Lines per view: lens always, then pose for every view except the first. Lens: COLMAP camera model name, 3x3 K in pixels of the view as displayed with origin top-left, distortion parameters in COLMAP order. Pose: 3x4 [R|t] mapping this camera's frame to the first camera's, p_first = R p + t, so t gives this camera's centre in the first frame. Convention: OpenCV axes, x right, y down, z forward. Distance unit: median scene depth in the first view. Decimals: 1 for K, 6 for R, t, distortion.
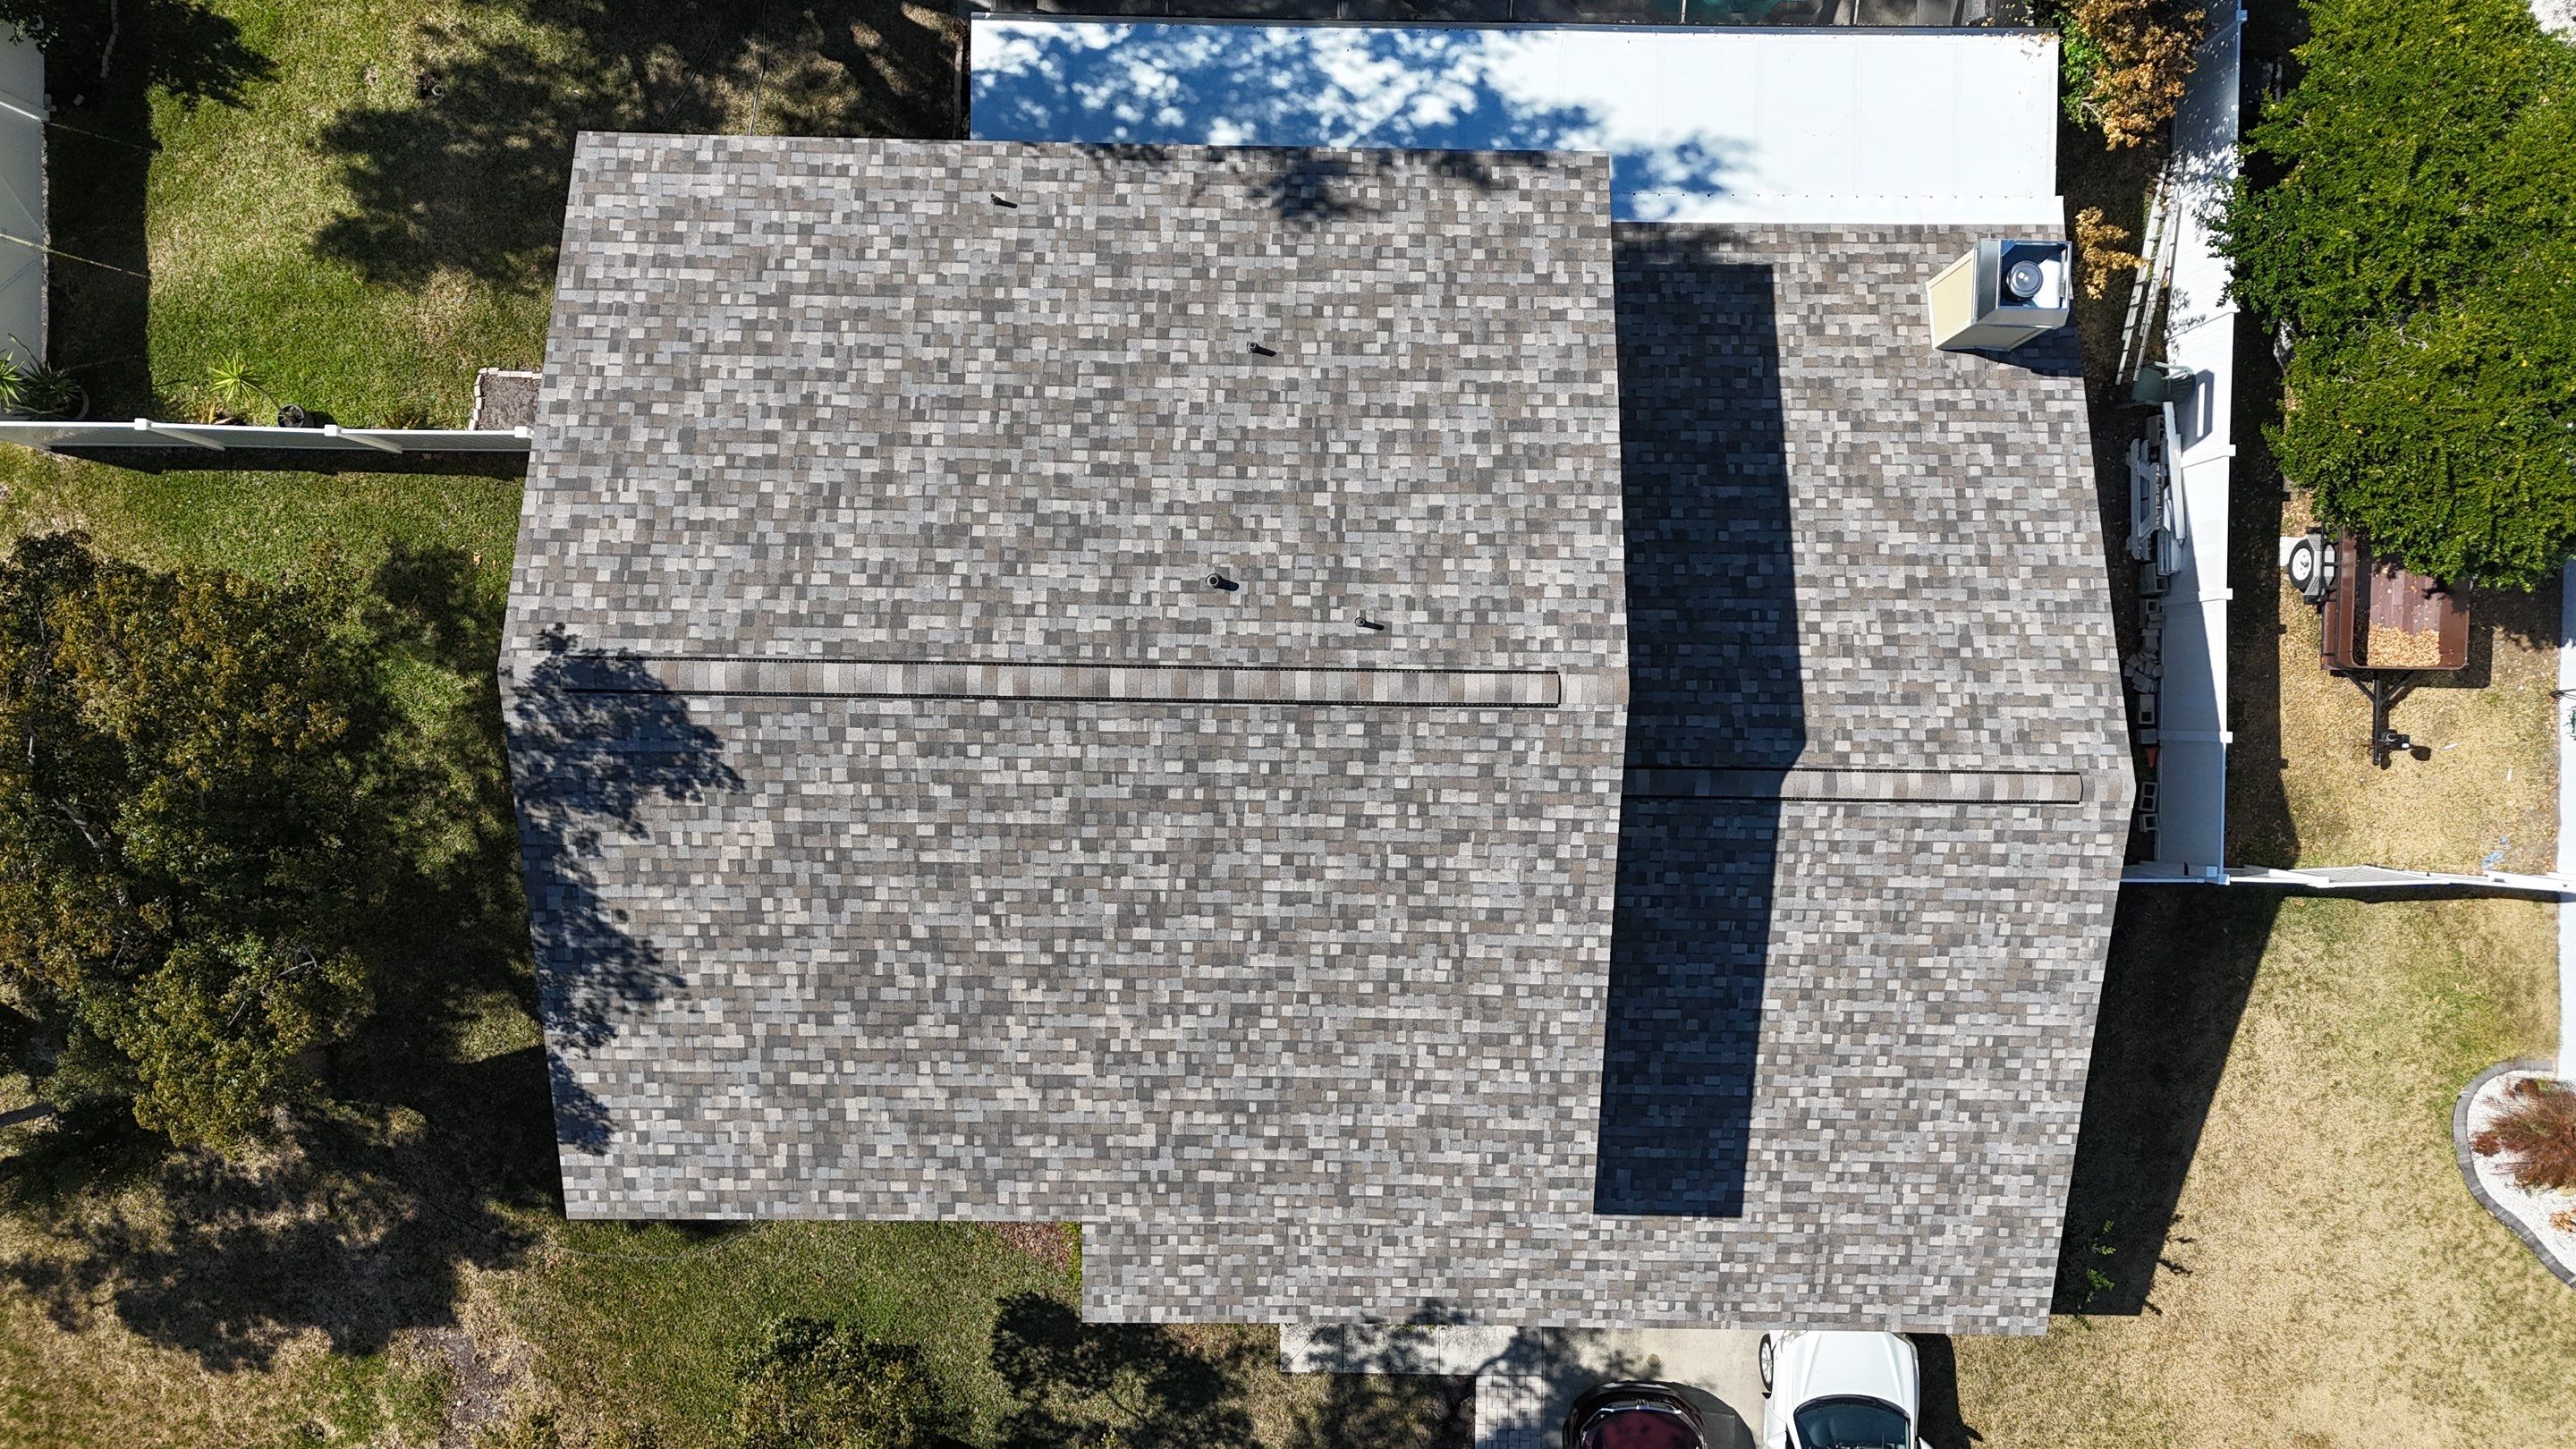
lens RADIAL K [[1893.0, 0, 1293.7], [0, 1893.0, 724.5], [0, 0, 1]] dist [0.089410, -0.082811]
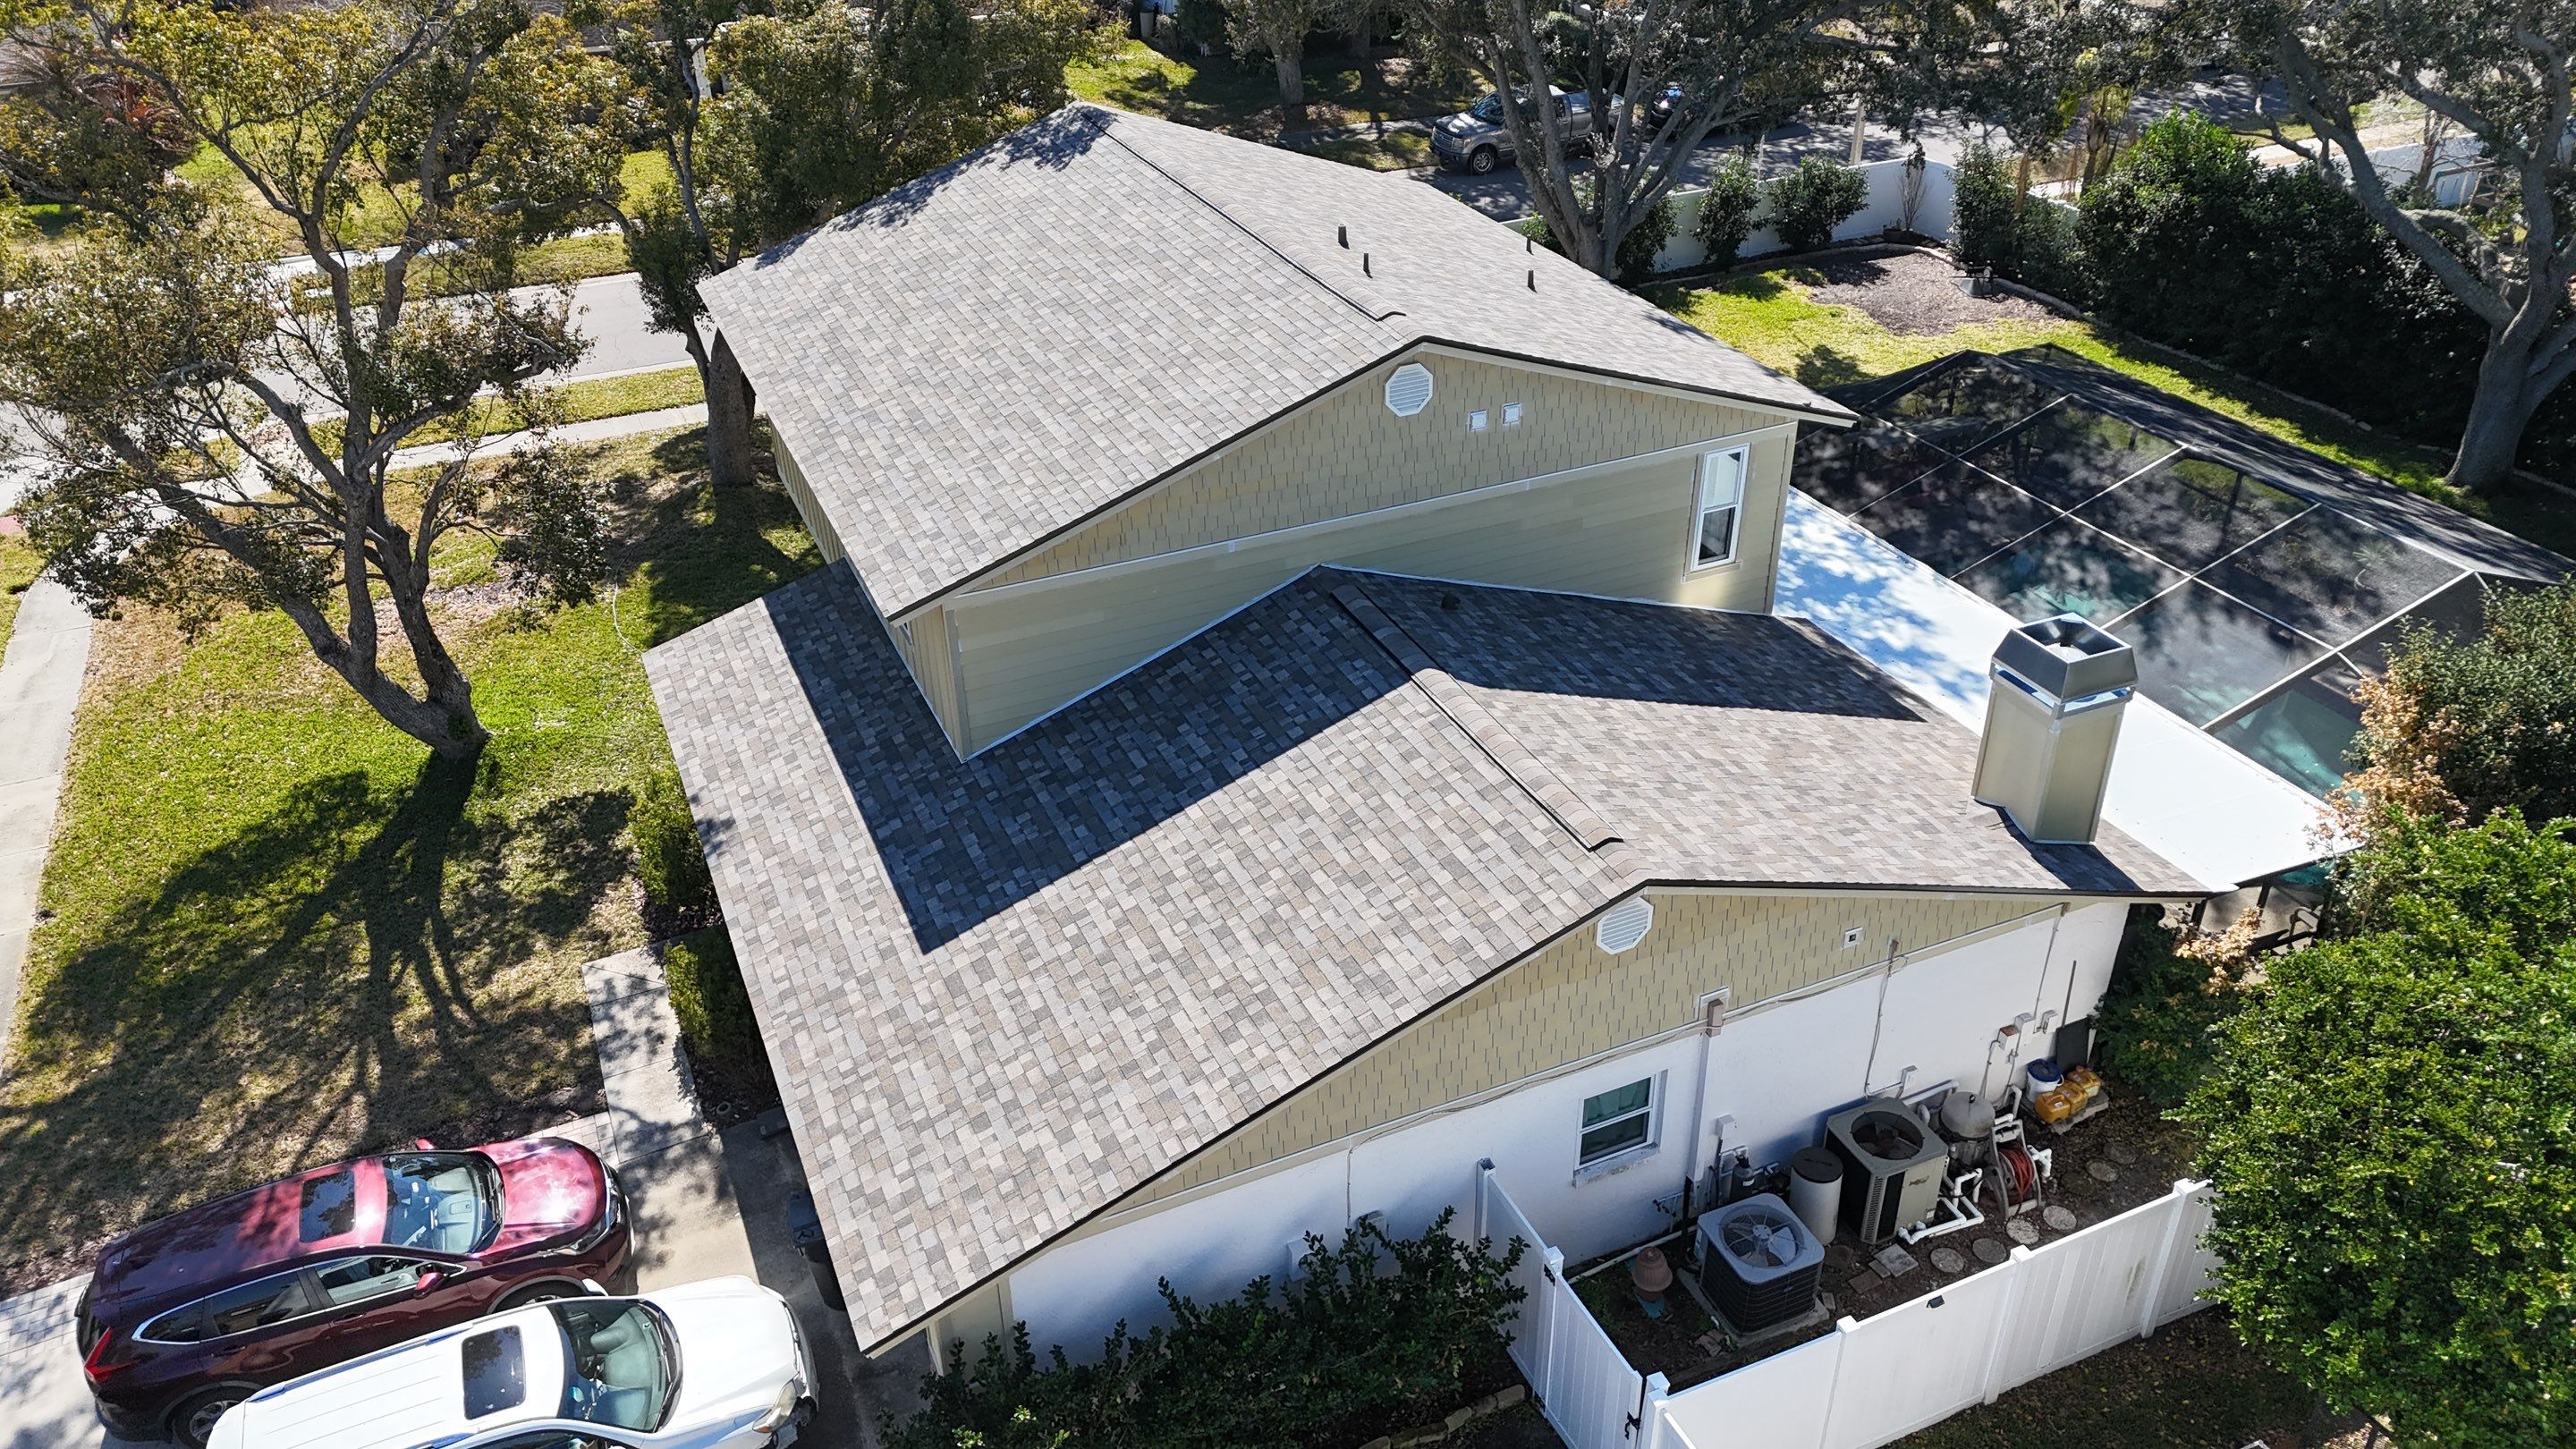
lens RADIAL K [[1893.0, 0, 1303.2], [0, 1893.0, 717.1], [0, 0, 1]] dist [0.089410, -0.082811]
pose [[0.421109, 0.458677, -0.782485, 0.913622], [-0.906948, 0.223022, -0.357360, 0.396343], [0.010598, 0.860161, 0.509913, 0.560686]]
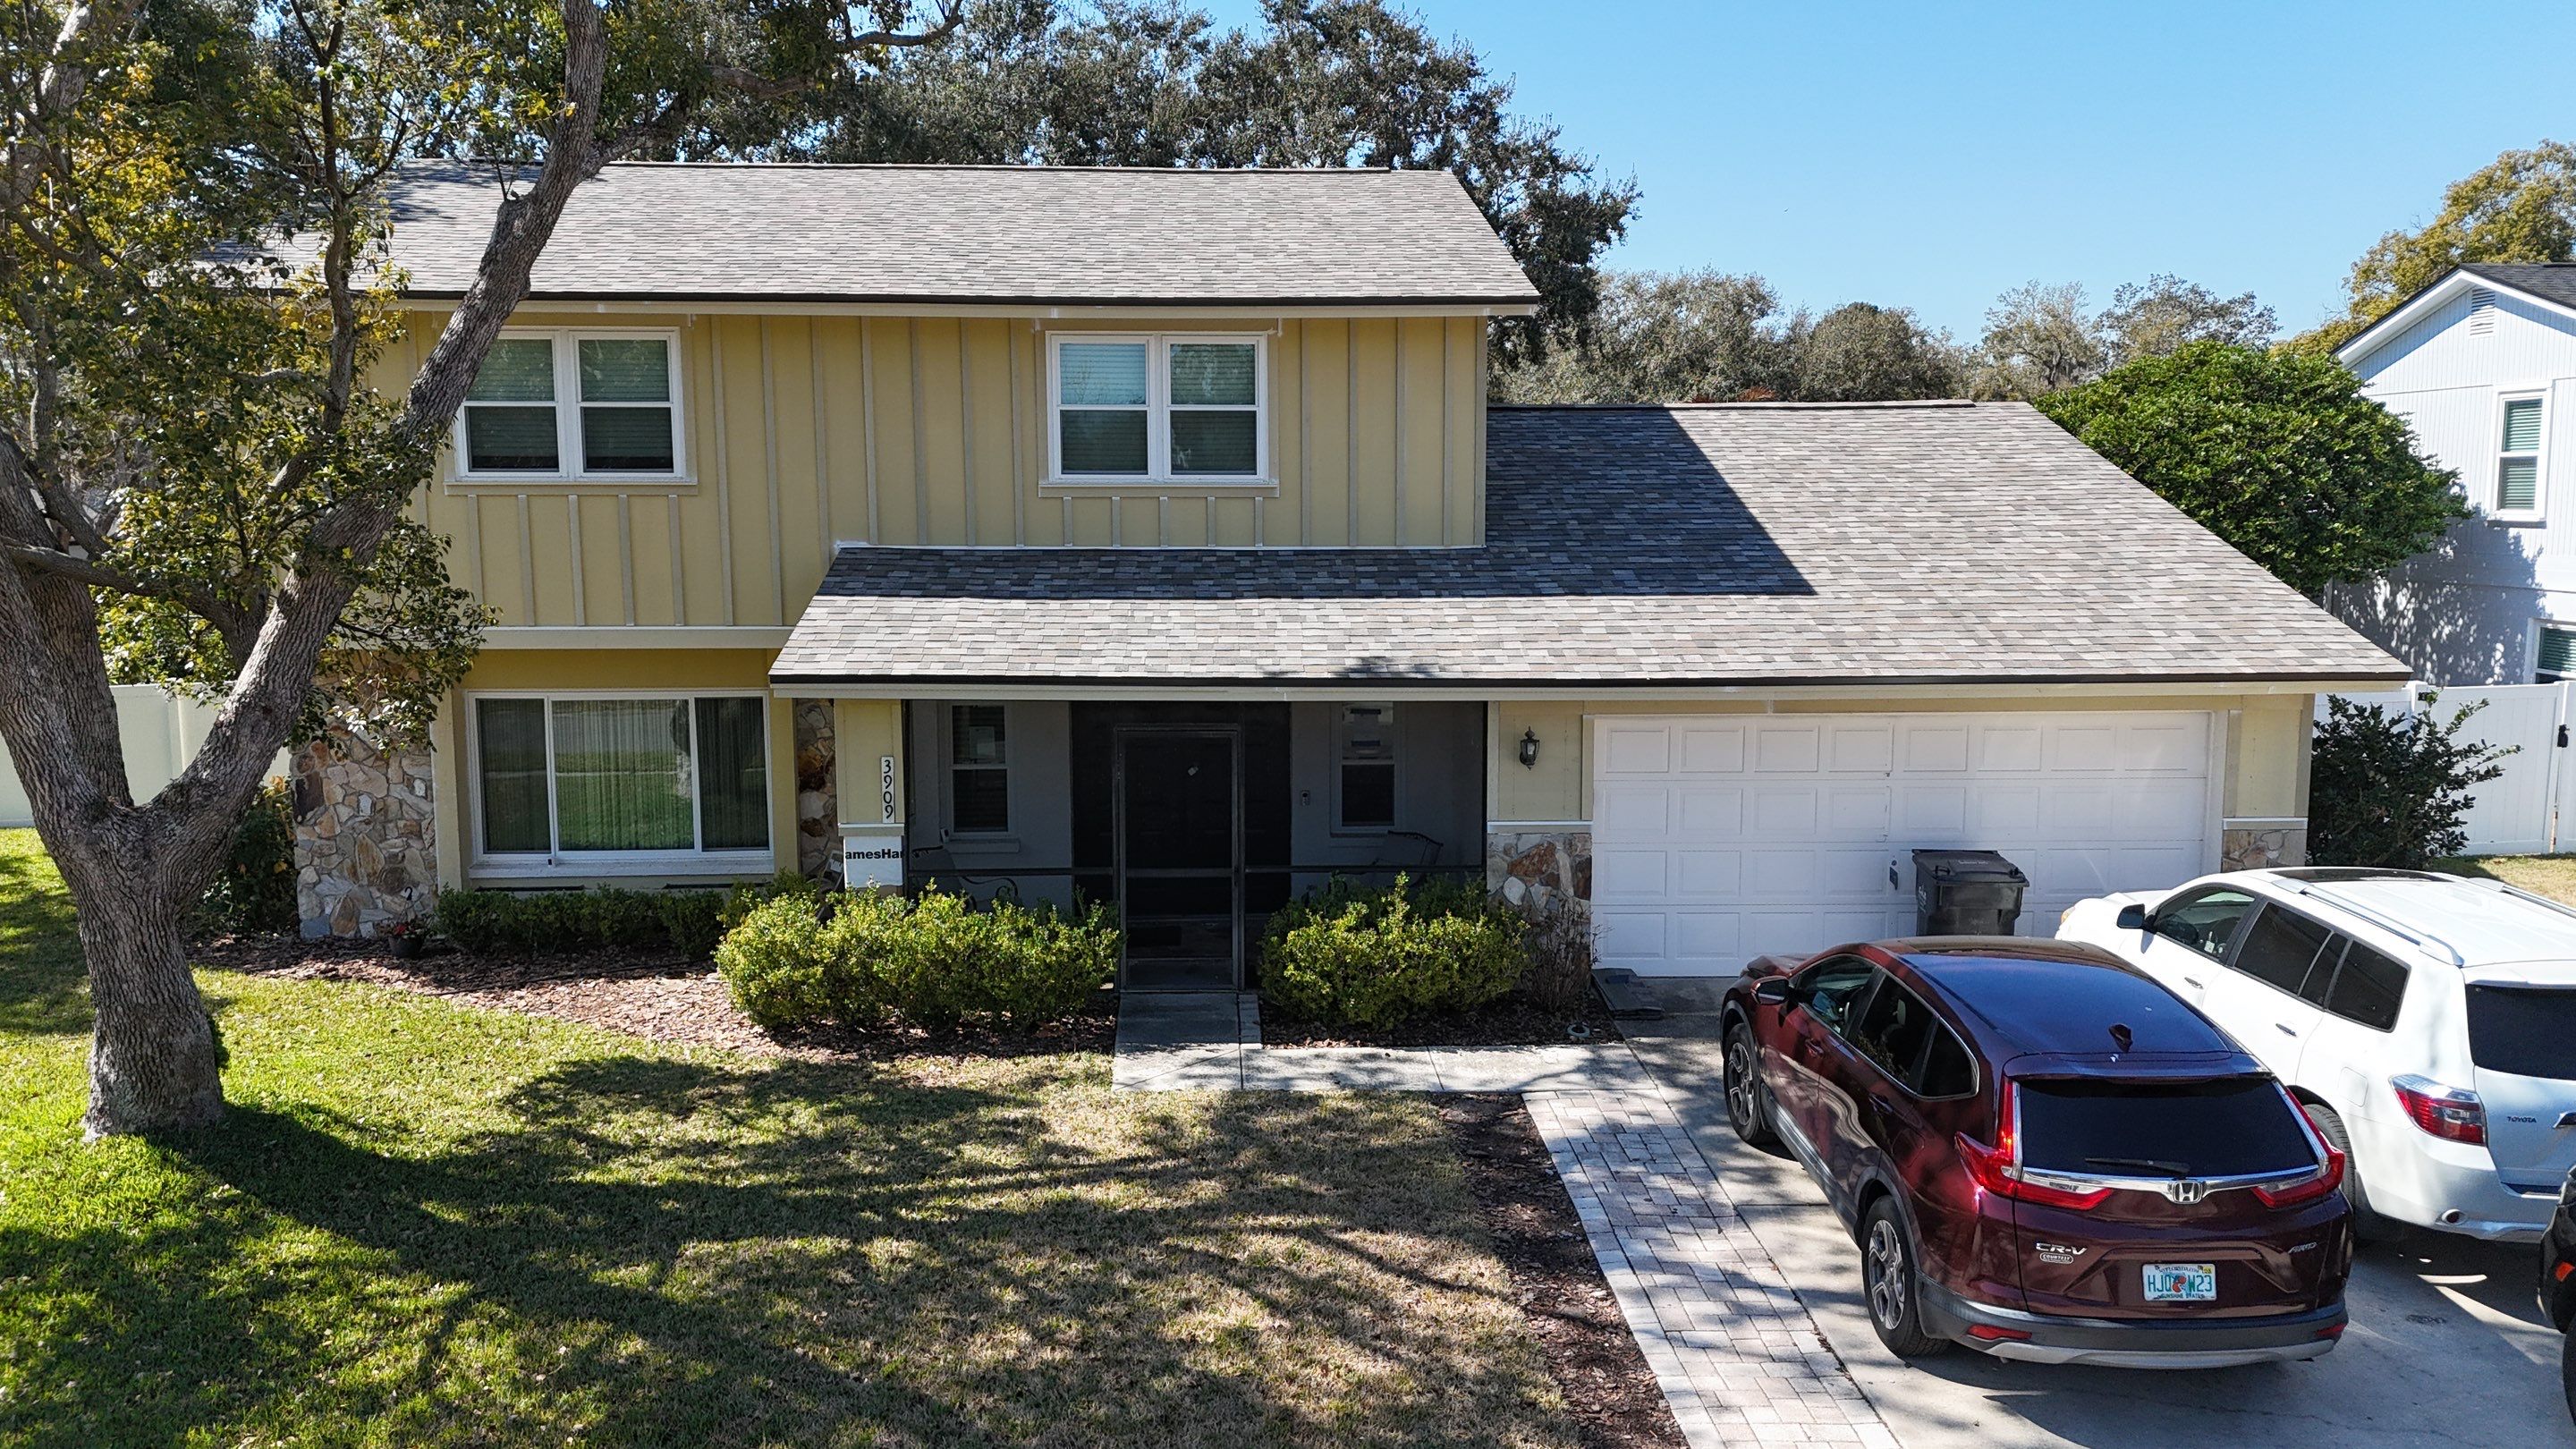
lens RADIAL K [[1893.0, 0, 1297.2], [0, 1893.0, 686.3], [0, 0, 1]] dist [0.089410, -0.082811]
pose [[0.998147, -0.013620, 0.059303, 0.013501], [0.060324, 0.094057, -0.993738, 0.971166], [0.007957, 0.995474, 0.094704, 1.031429]]
